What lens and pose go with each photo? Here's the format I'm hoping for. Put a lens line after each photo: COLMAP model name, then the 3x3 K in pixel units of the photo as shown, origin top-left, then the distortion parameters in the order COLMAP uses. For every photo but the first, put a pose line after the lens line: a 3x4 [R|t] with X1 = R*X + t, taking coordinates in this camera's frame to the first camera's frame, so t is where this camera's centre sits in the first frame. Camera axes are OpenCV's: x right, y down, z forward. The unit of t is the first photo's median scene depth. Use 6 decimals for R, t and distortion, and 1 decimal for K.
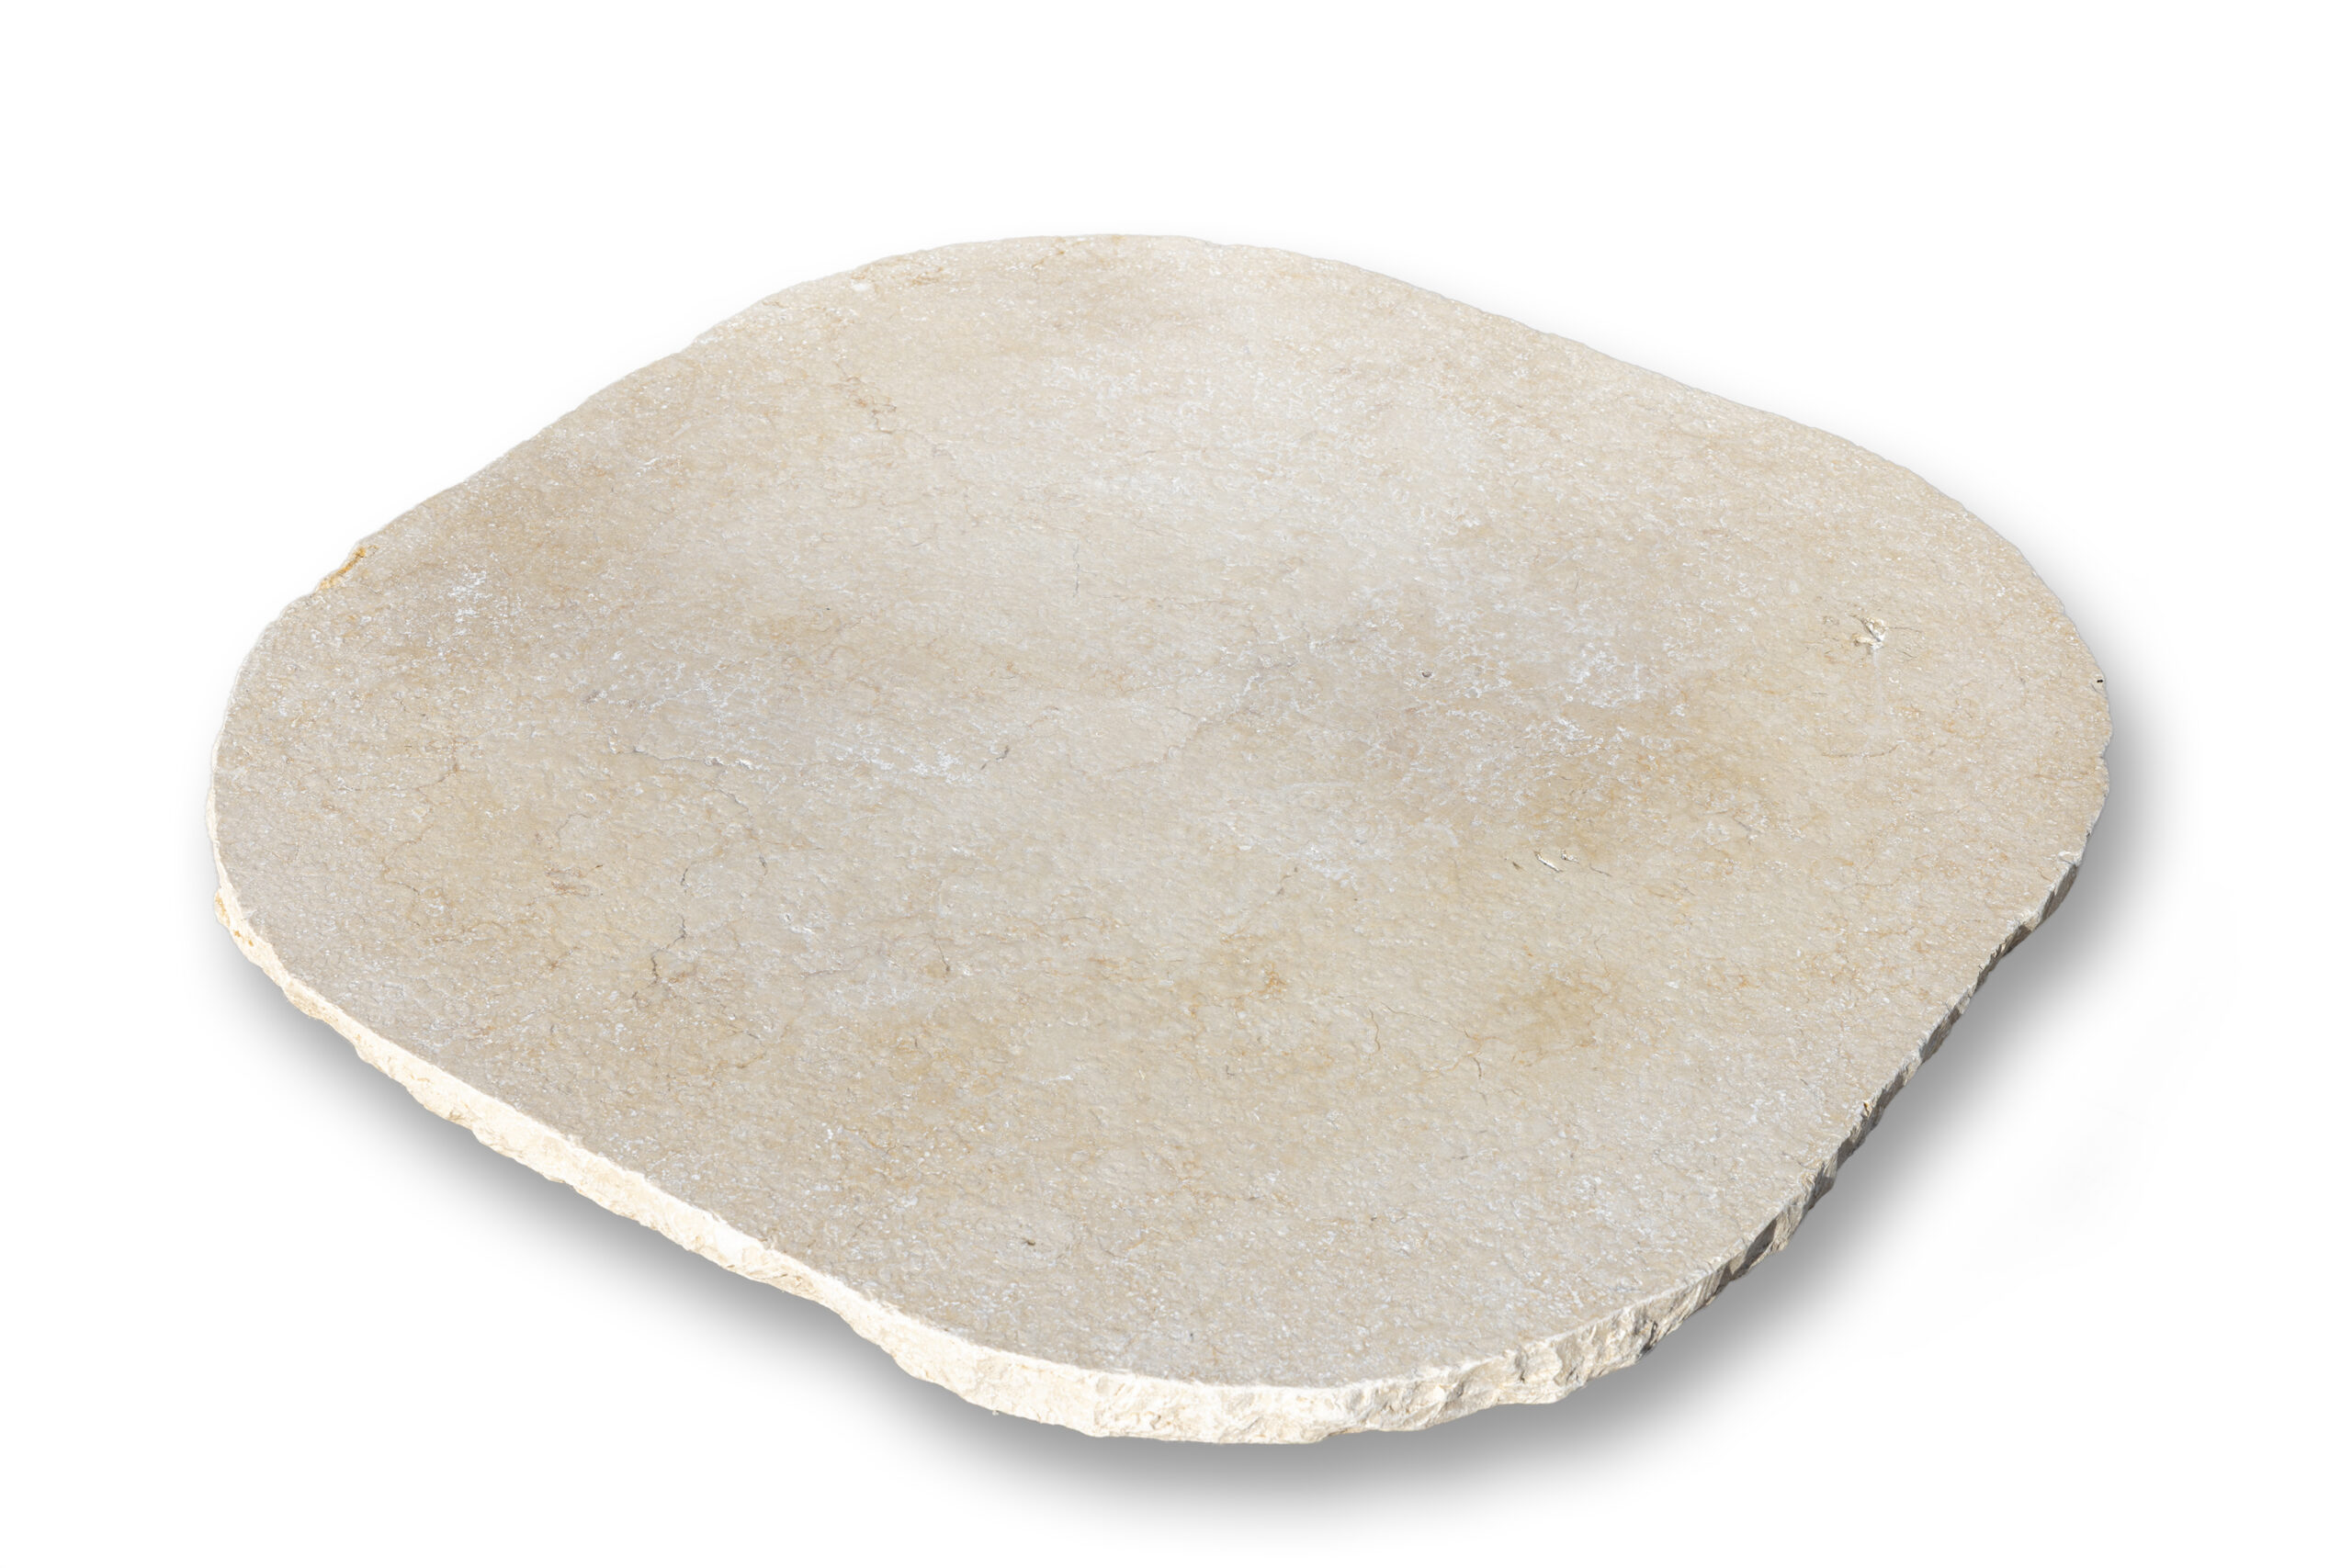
lens RADIAL K [[3723.6, 0, 1176.1], [0, 3723.6, 783.1], [0, 0, 1]] dist [0.028461, 0.000000]
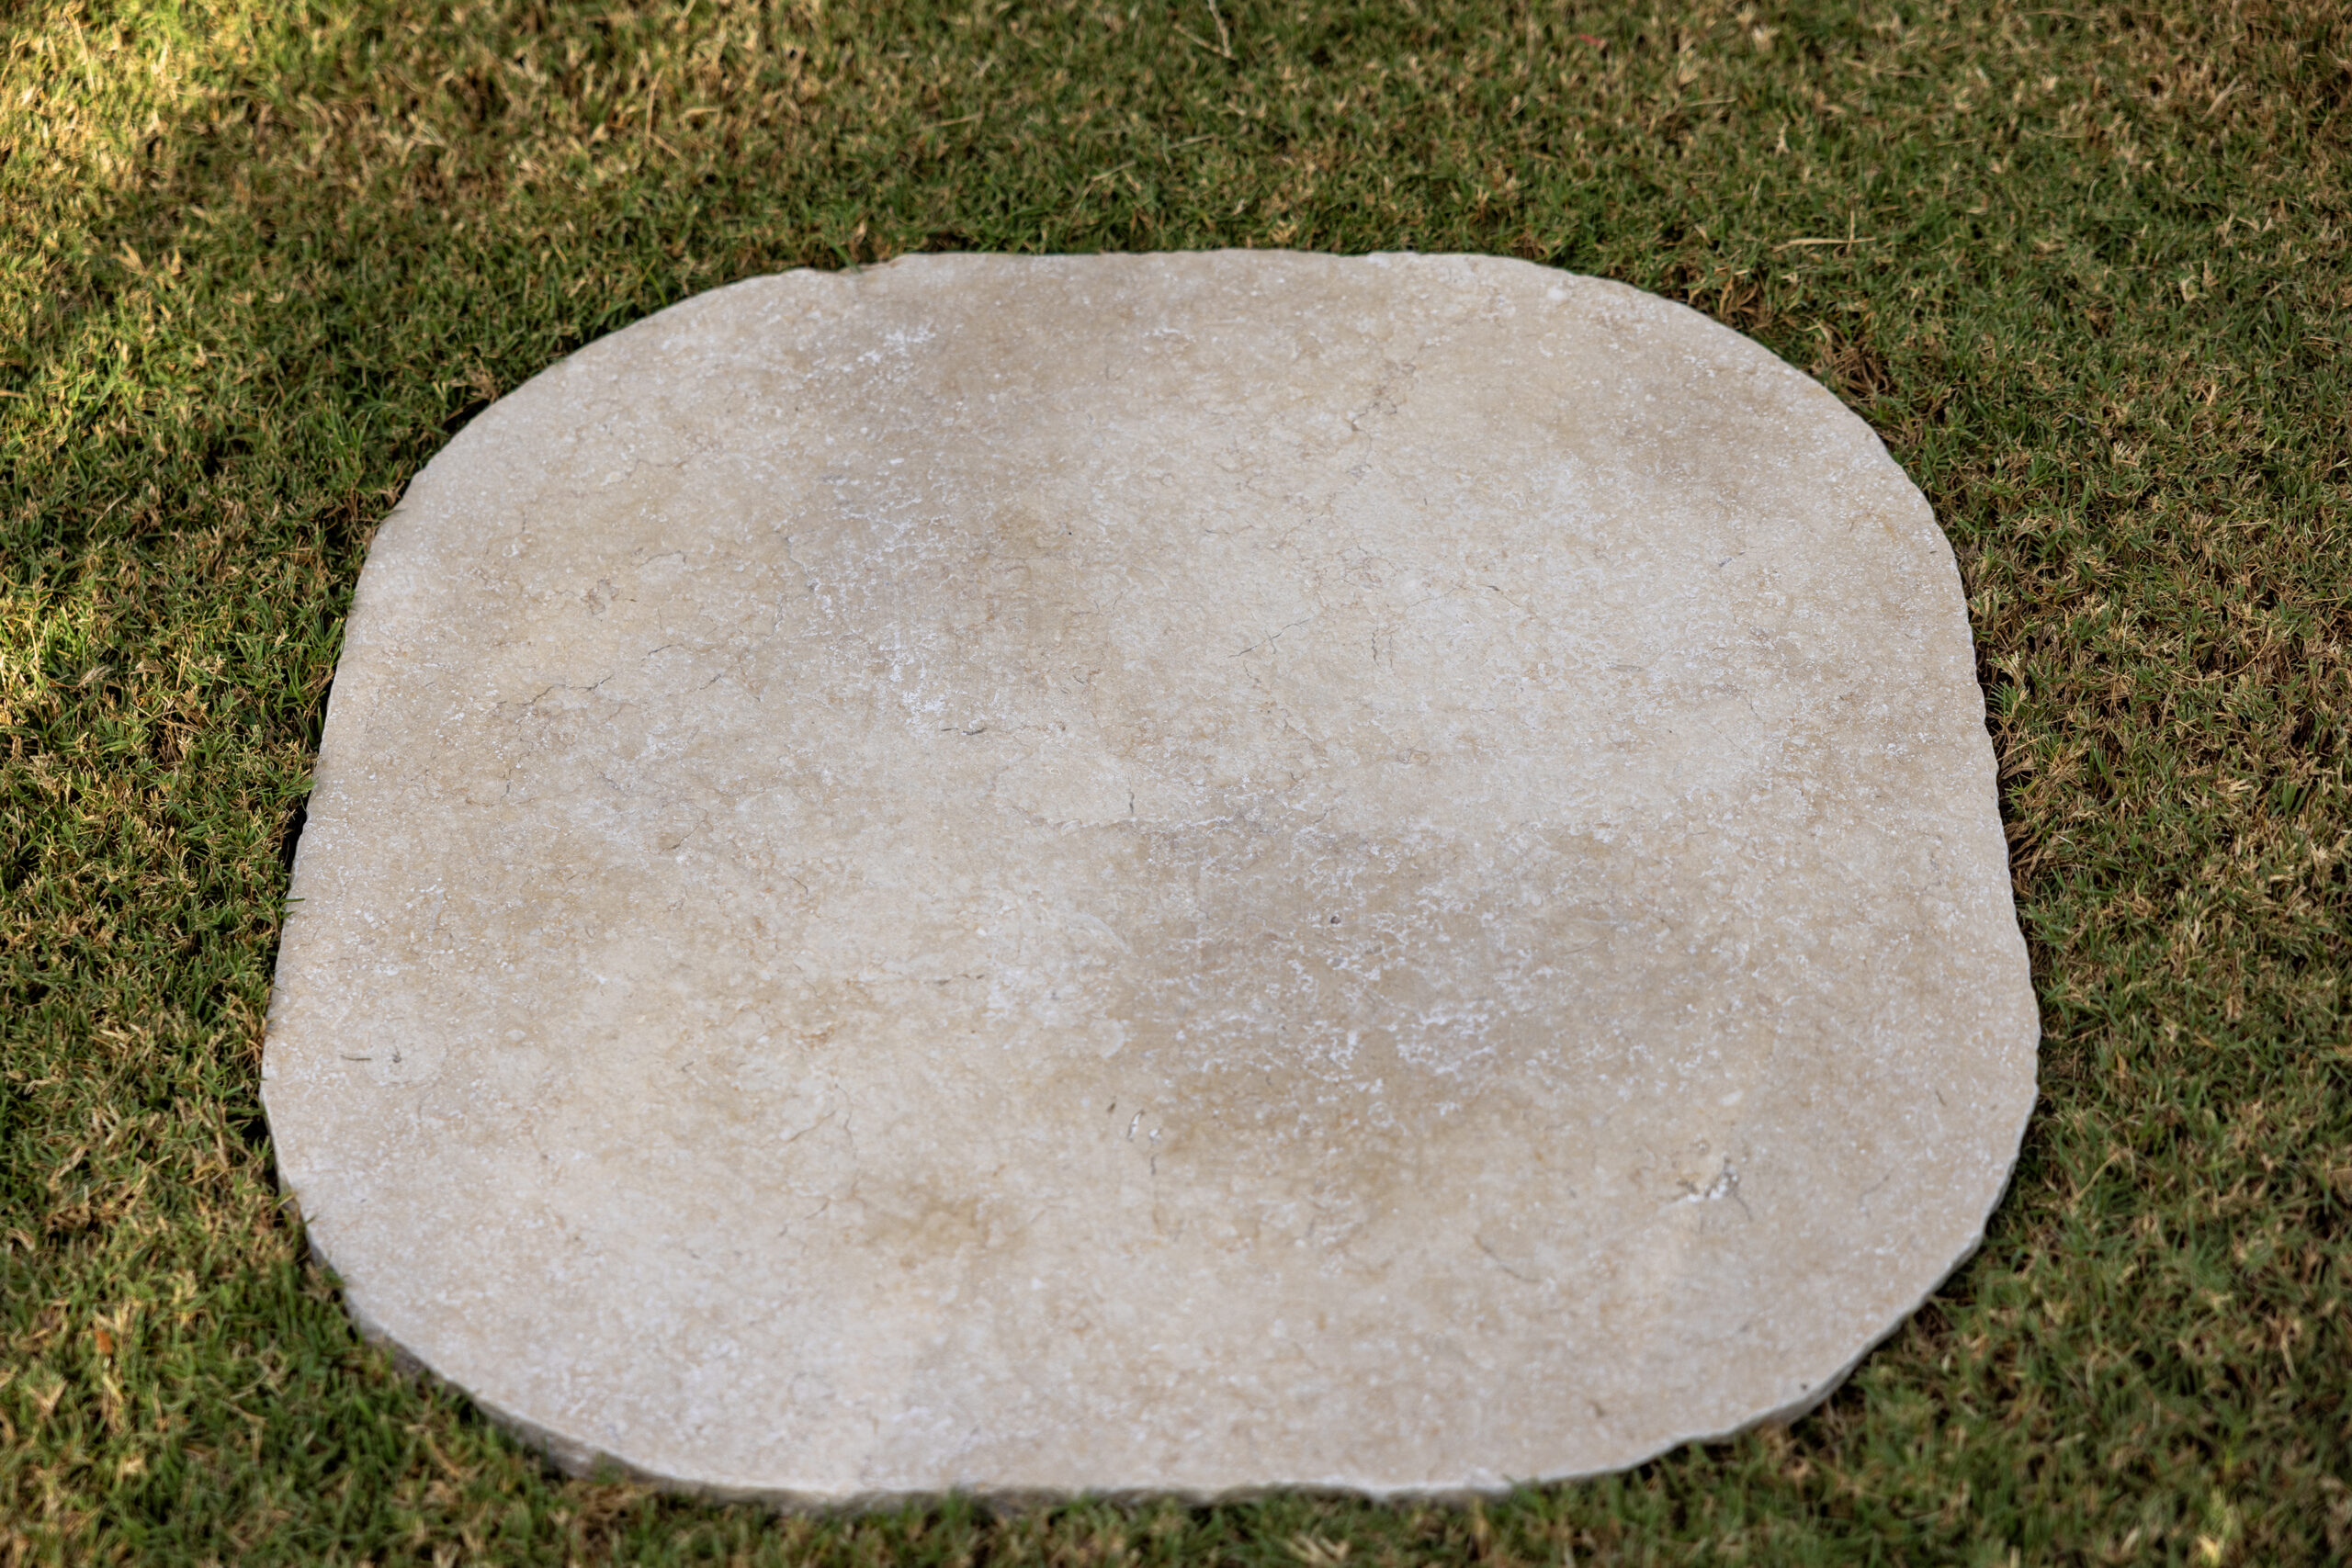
lens RADIAL K [[4217.6, 0, 1177.6], [0, 4217.6, 782.1], [0, 0, 1]] dist [0.029955, 0.000000]
pose [[0.571579, 0.570293, -0.589969, 0.709816], [-0.475817, 0.816128, 0.327923, -0.422084], [0.668502, 0.093284, 0.737837, 0.179161]]
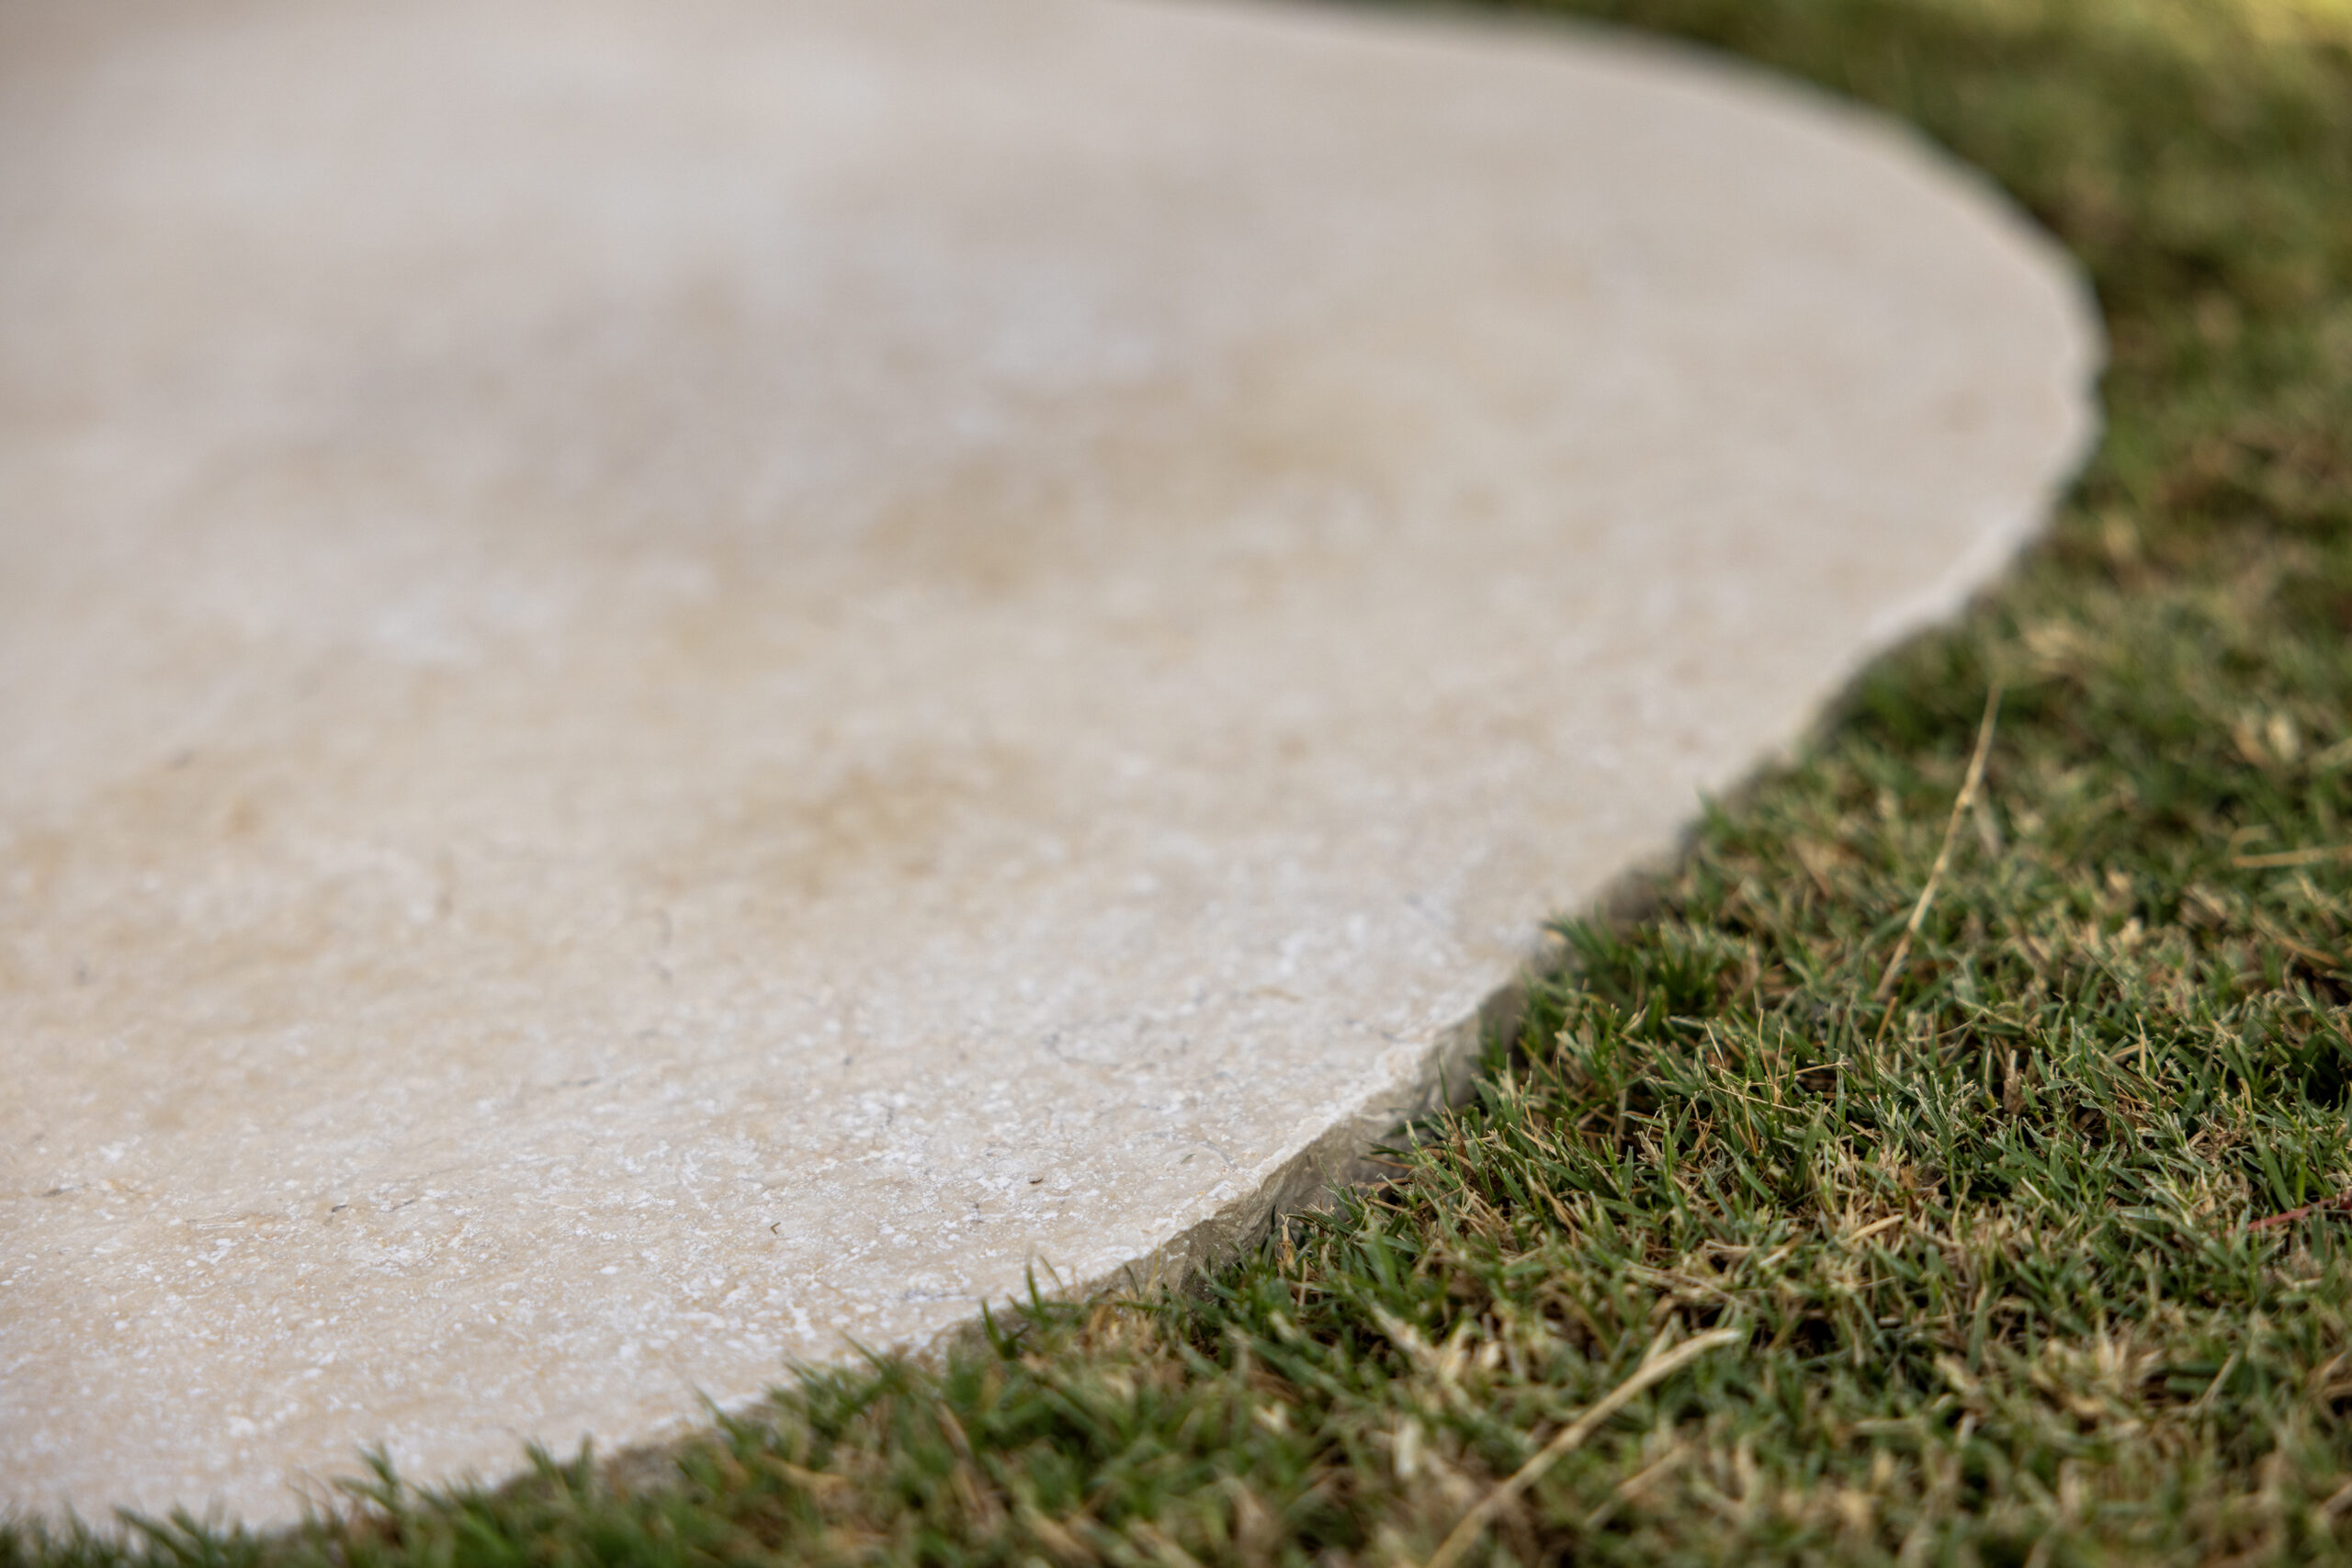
lens RADIAL K [[4589.9, 0, 1174.1], [0, 4589.9, 784.6], [0, 0, 1]] dist [0.084470, 0.000000]
pose [[0.997177, -0.074667, 0.007881, 0.128345], [0.074805, 0.979009, -0.189593, 0.155046], [0.006441, 0.189647, 0.981831, 0.439315]]
